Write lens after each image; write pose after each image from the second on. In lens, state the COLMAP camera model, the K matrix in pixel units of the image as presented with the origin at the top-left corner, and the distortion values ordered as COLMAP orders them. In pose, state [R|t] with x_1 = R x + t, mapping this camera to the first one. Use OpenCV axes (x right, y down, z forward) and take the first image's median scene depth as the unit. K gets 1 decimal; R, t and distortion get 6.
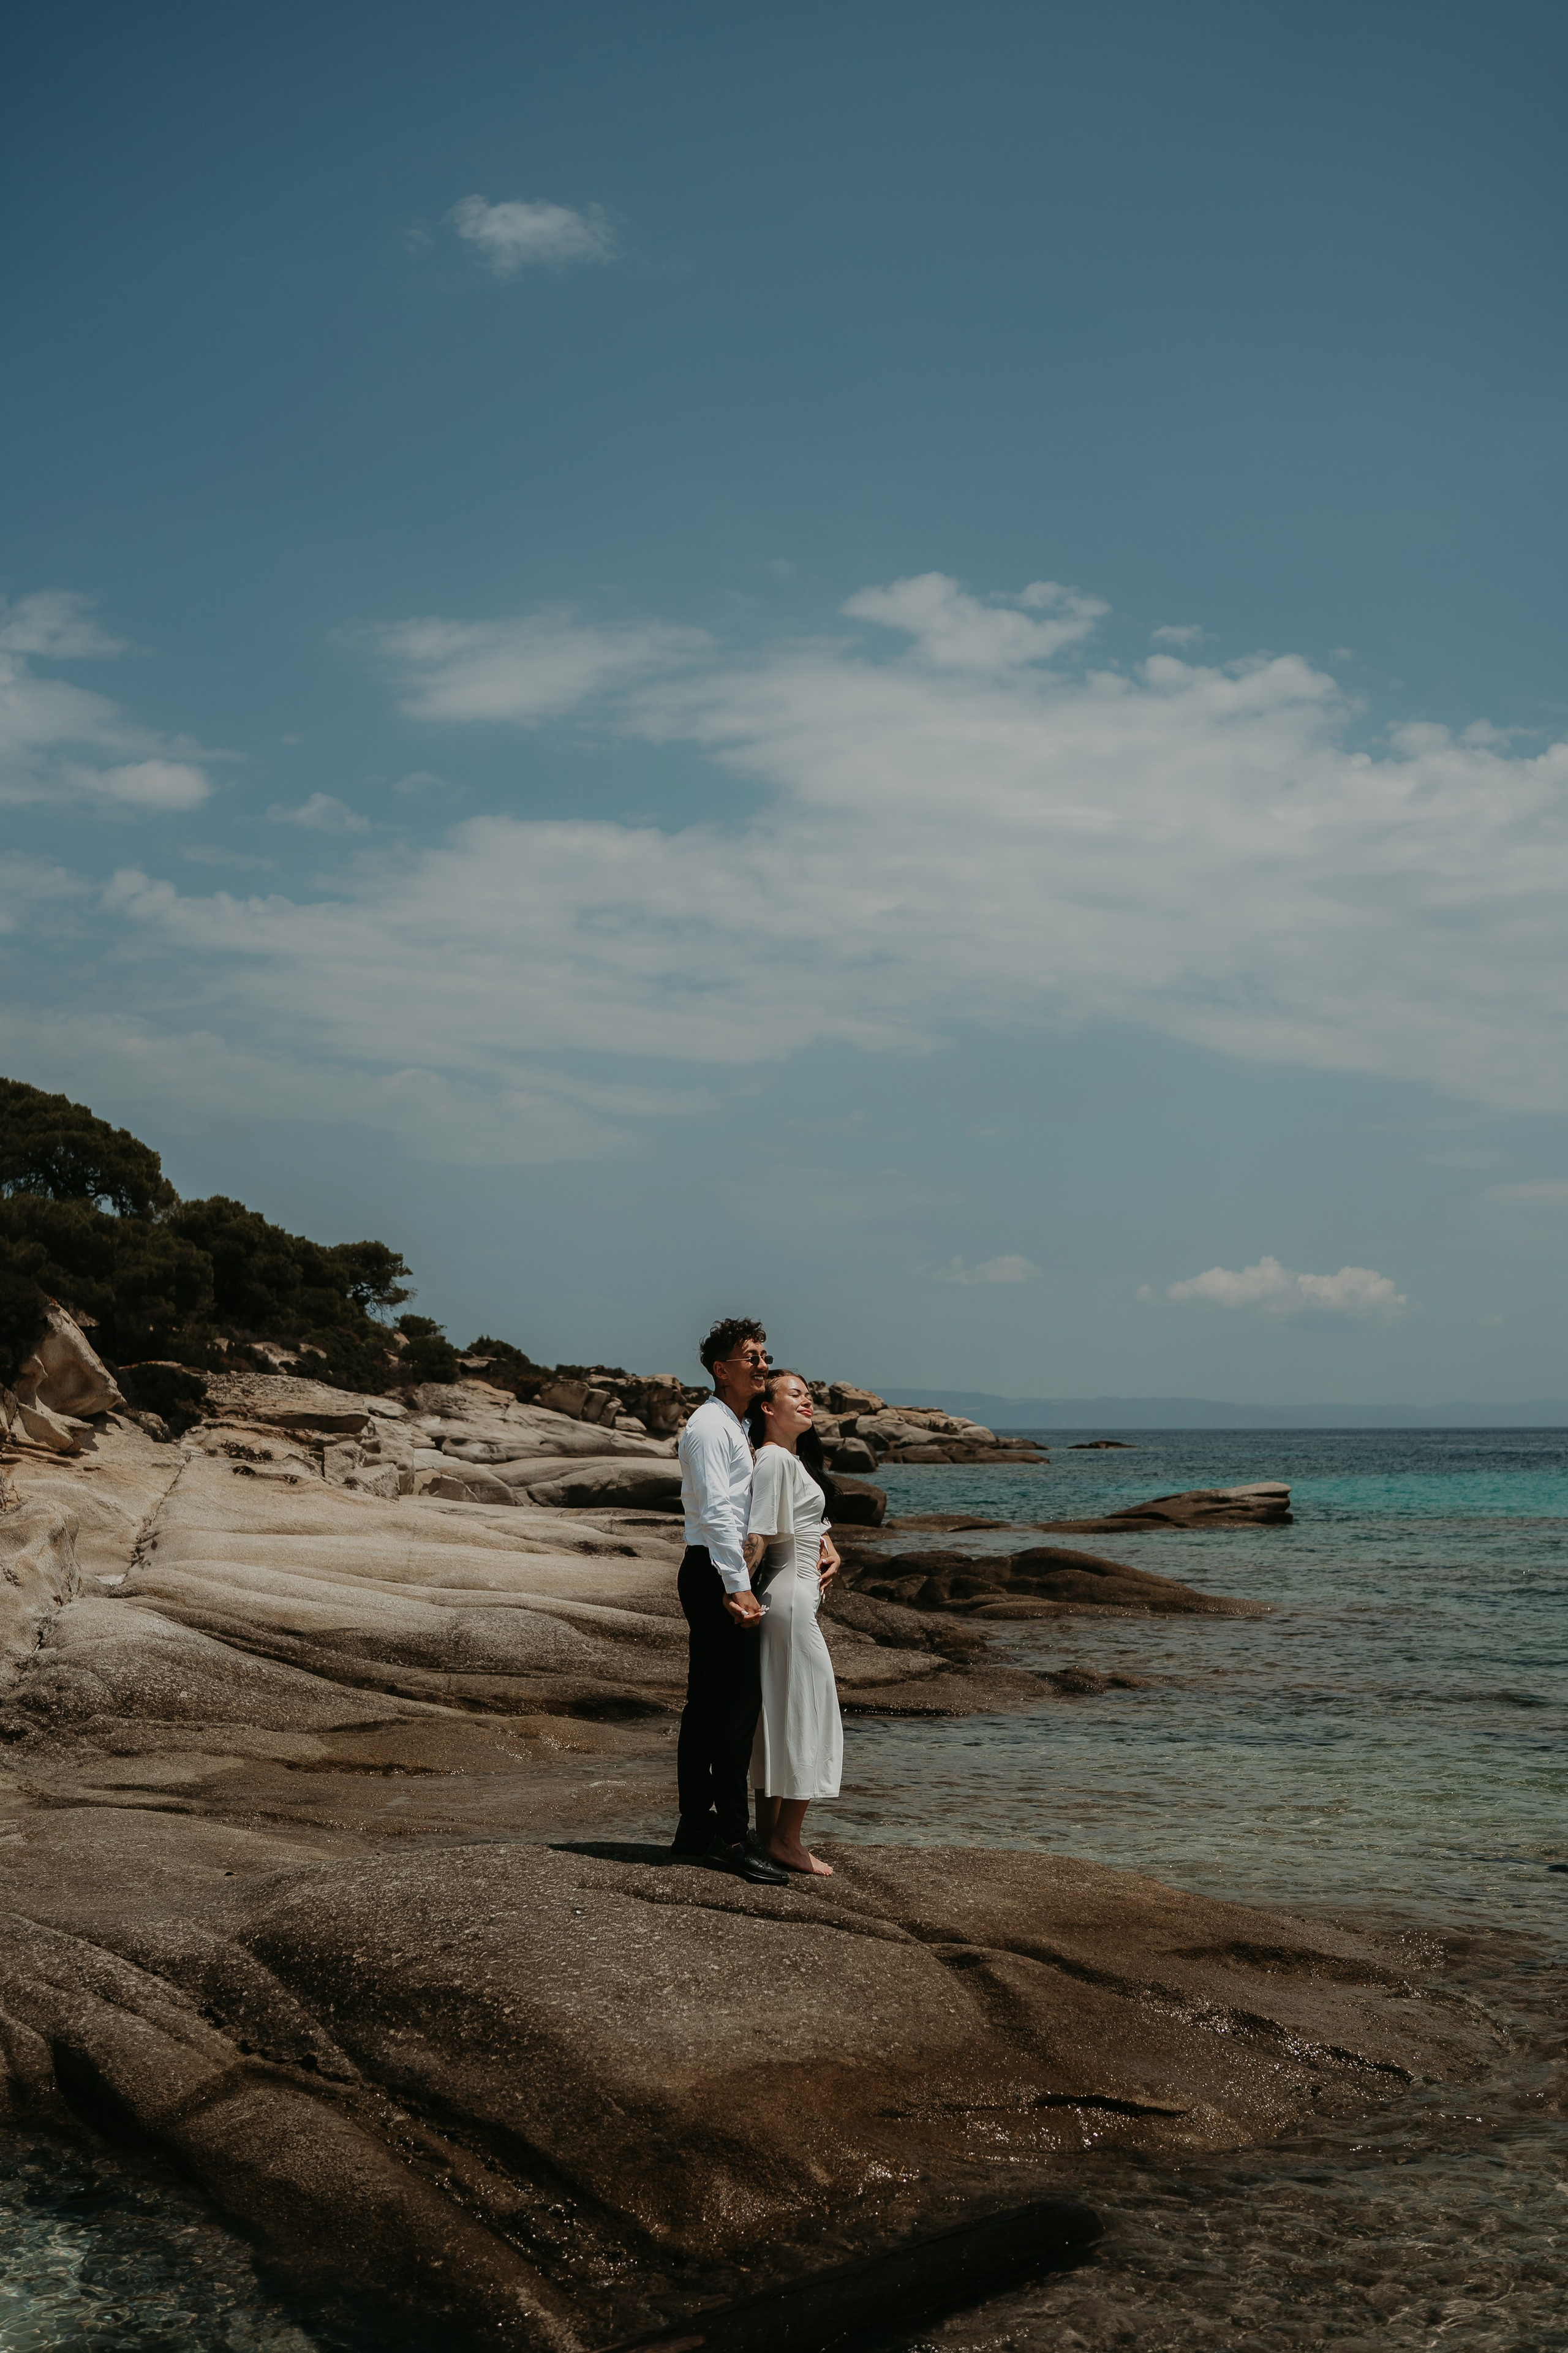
lens RADIAL K [[2370.4, 0, 719.0], [0, 2370.4, 1139.1], [0, 0, 1]] dist [-0.186453, 0.132557]
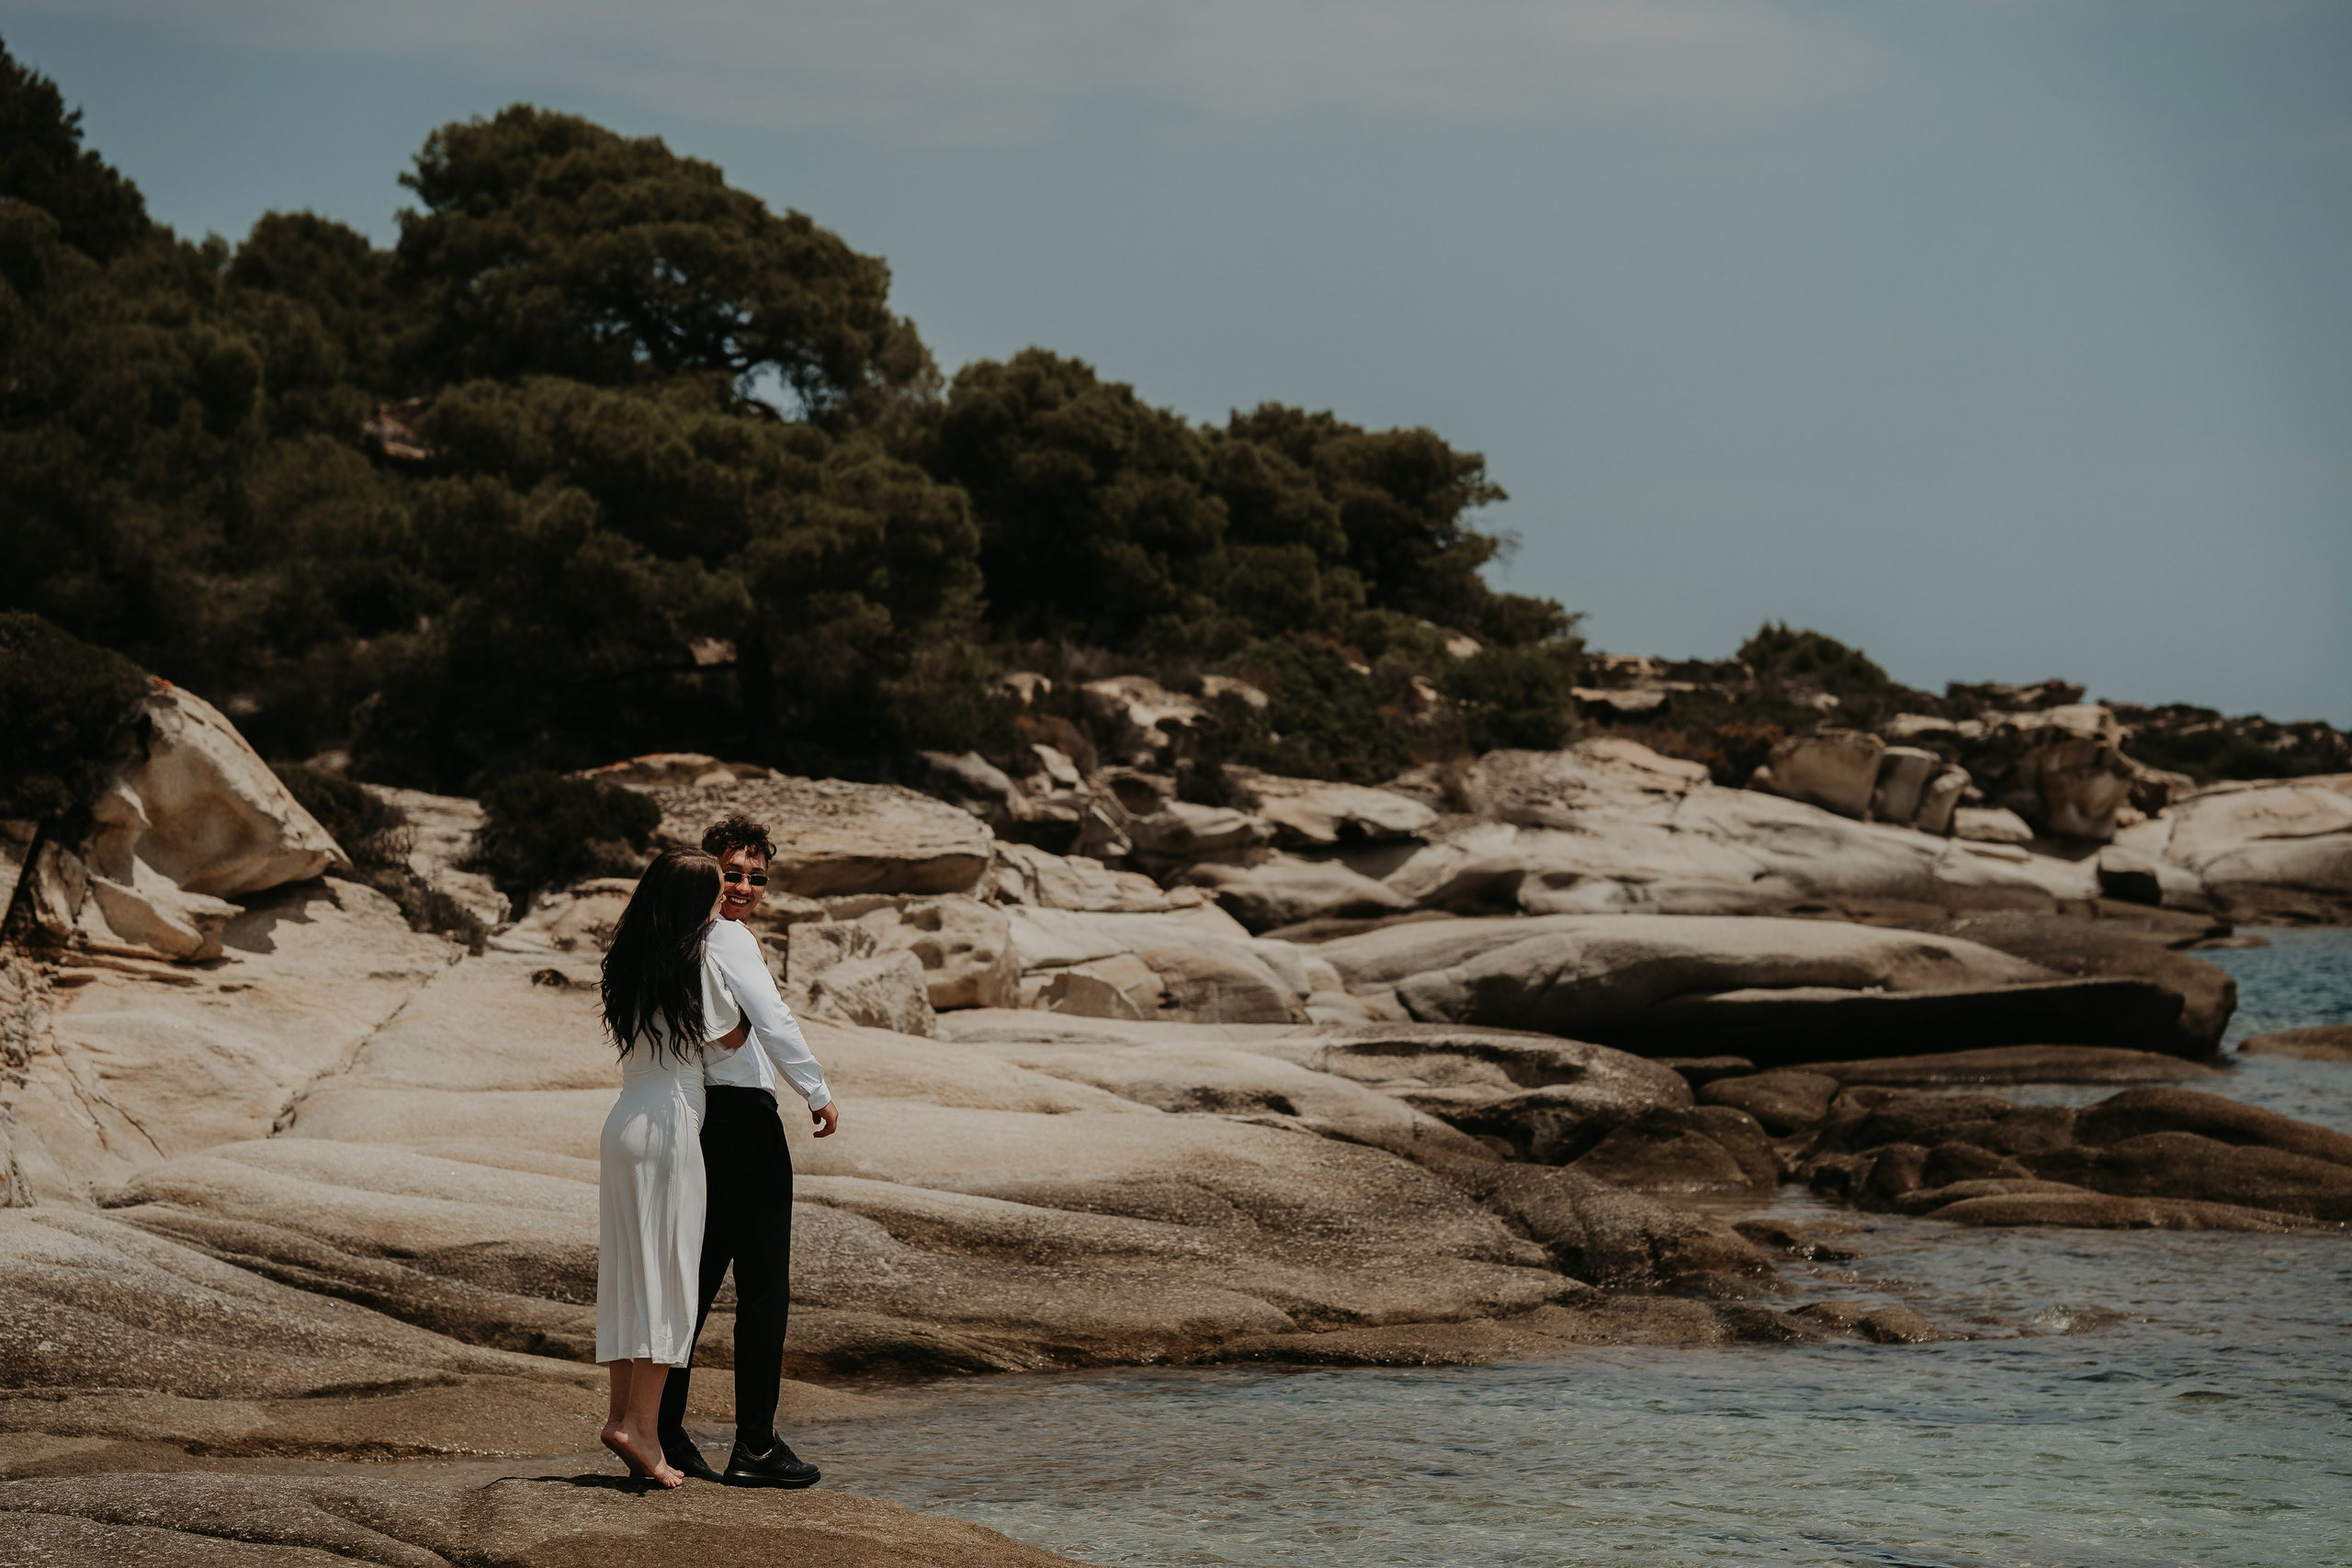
lens RADIAL K [[5701.0, 0, 1165.2], [0, 5701.0, 809.4], [0, 0, 1]] dist [0.637664, -0.551285]
pose [[0.974474, -0.032197, -0.222181, 0.164275], [0.057998, 0.992171, 0.110599, -0.026017], [0.216881, -0.120662, 0.968712, -0.181571]]
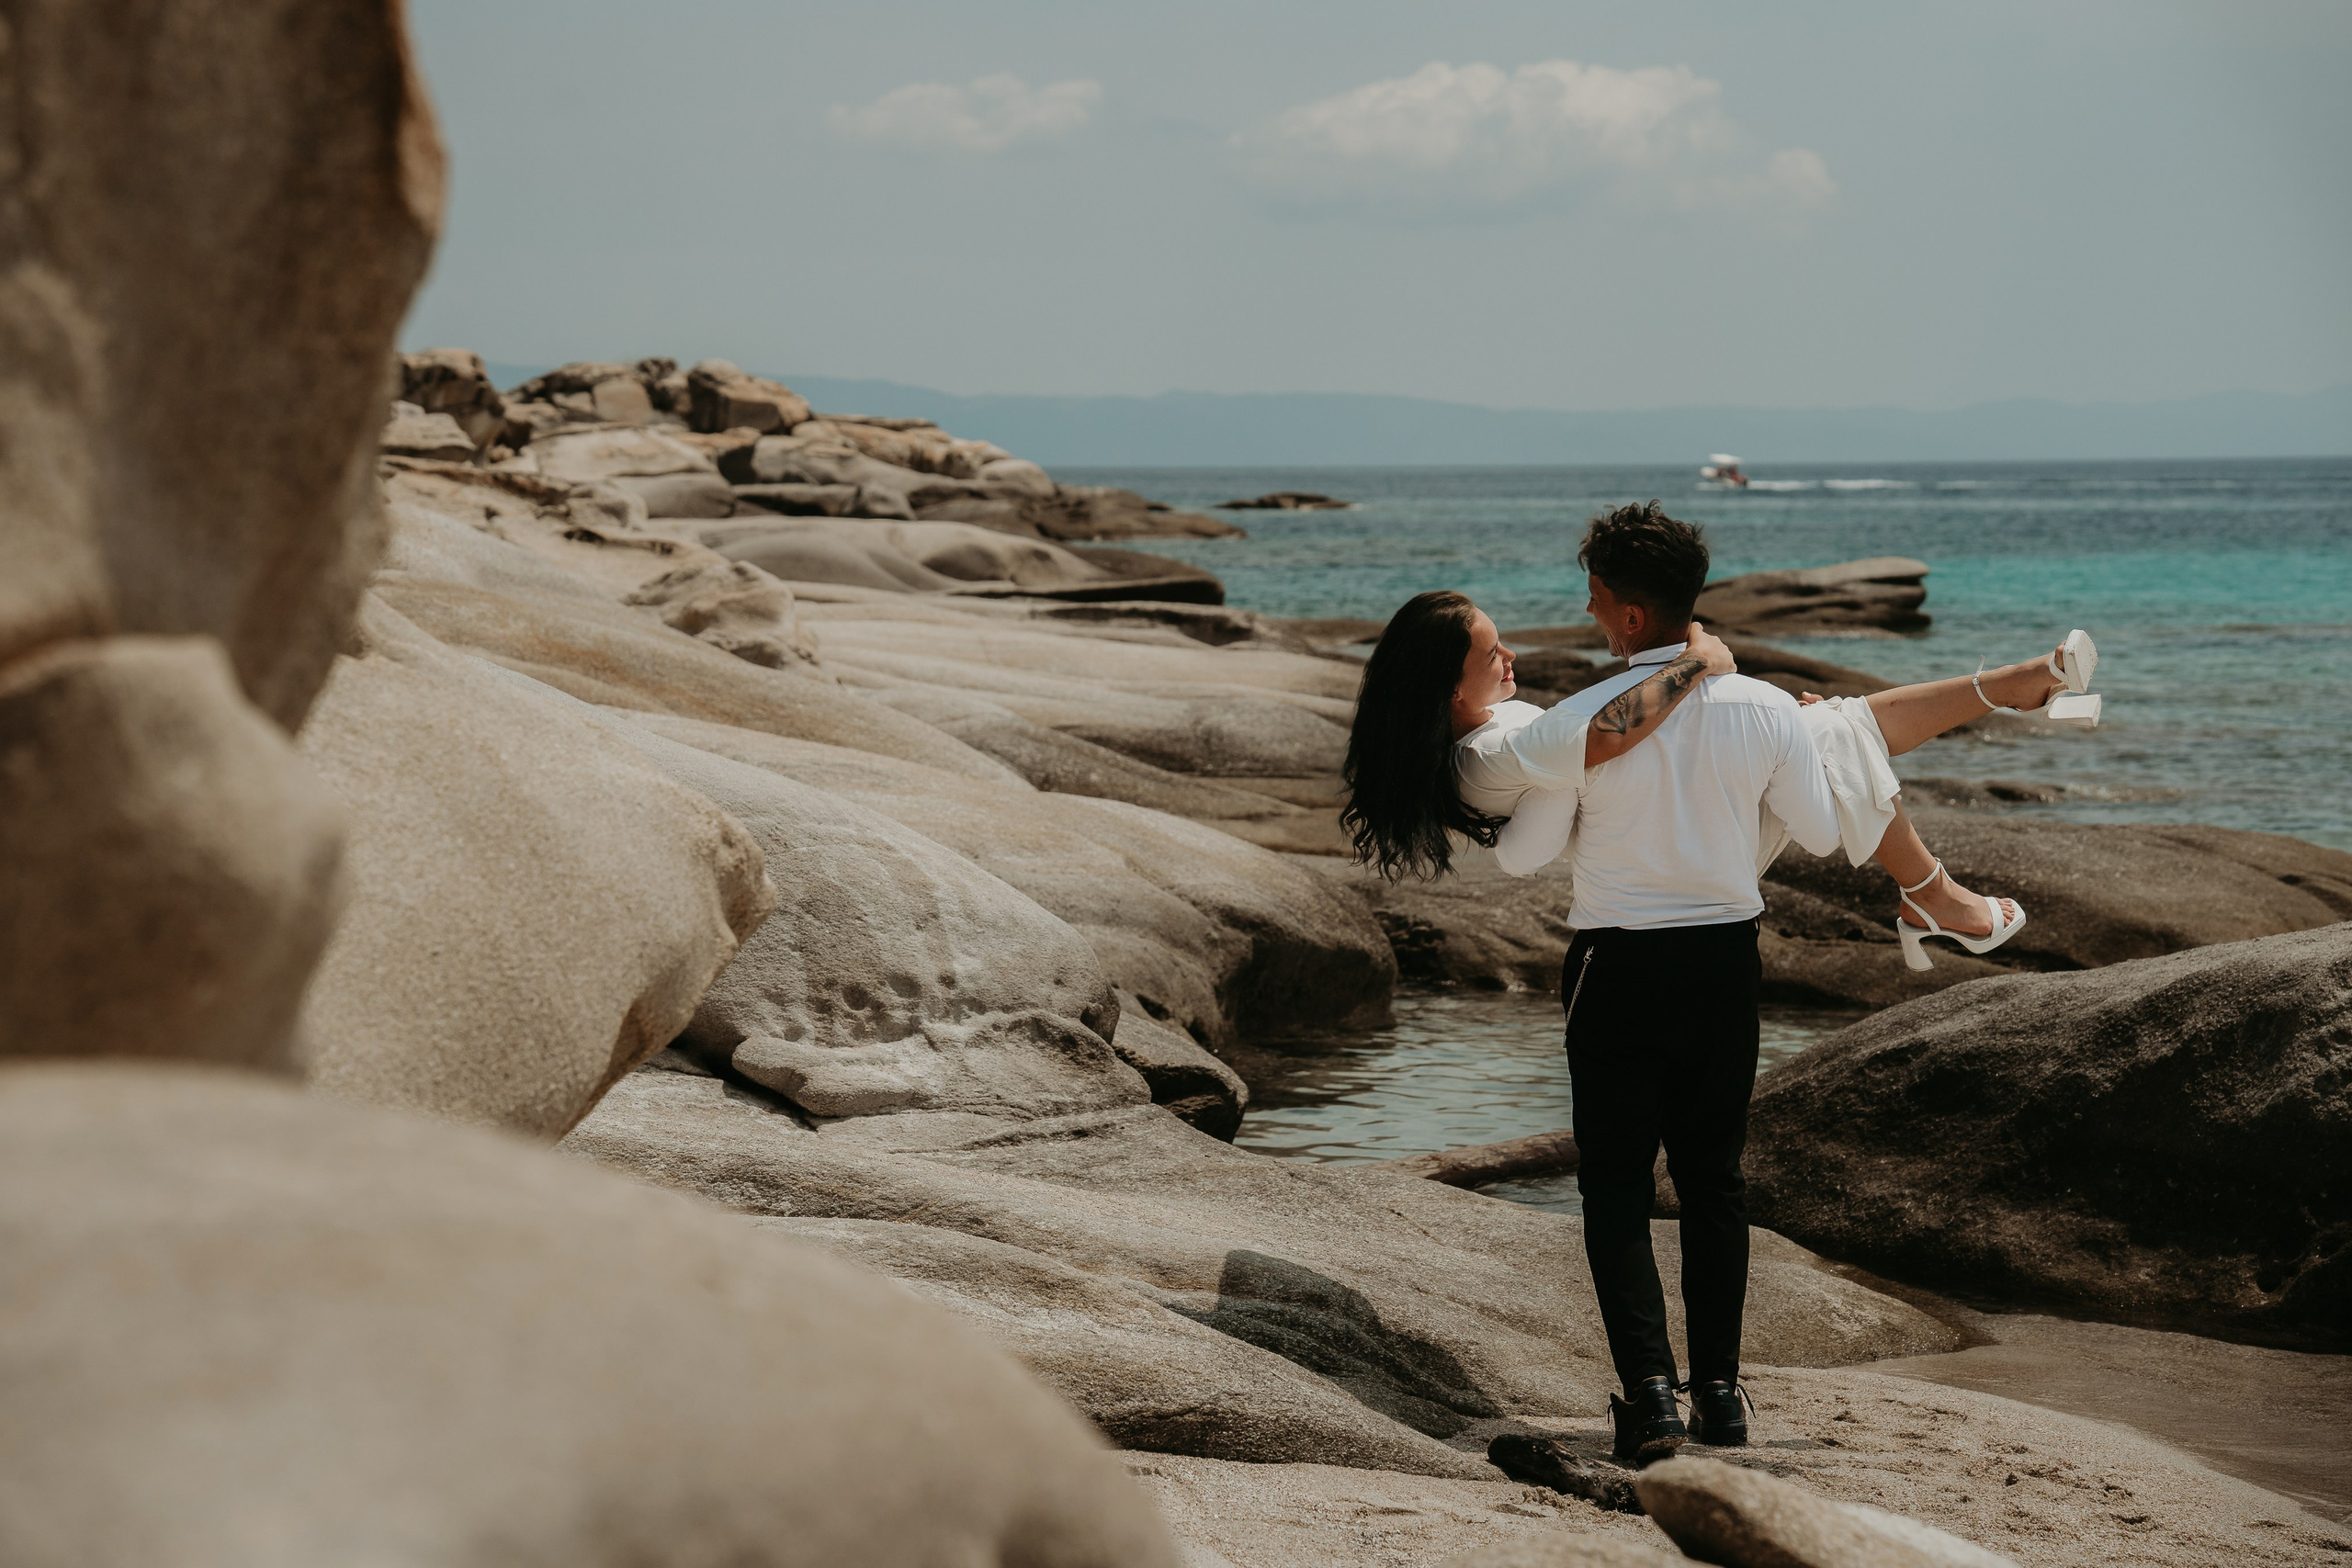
lens RADIAL K [[5590.9, 0, 1173.4], [0, 5590.9, 690.0], [0, 0, 1]] dist [0.609823, 0.209725]
pose [[0.987594, -0.014179, 0.156388, -0.199604], [-0.011211, 0.987007, 0.160289, -0.048686], [-0.156629, -0.160053, 0.974603, -0.392303]]
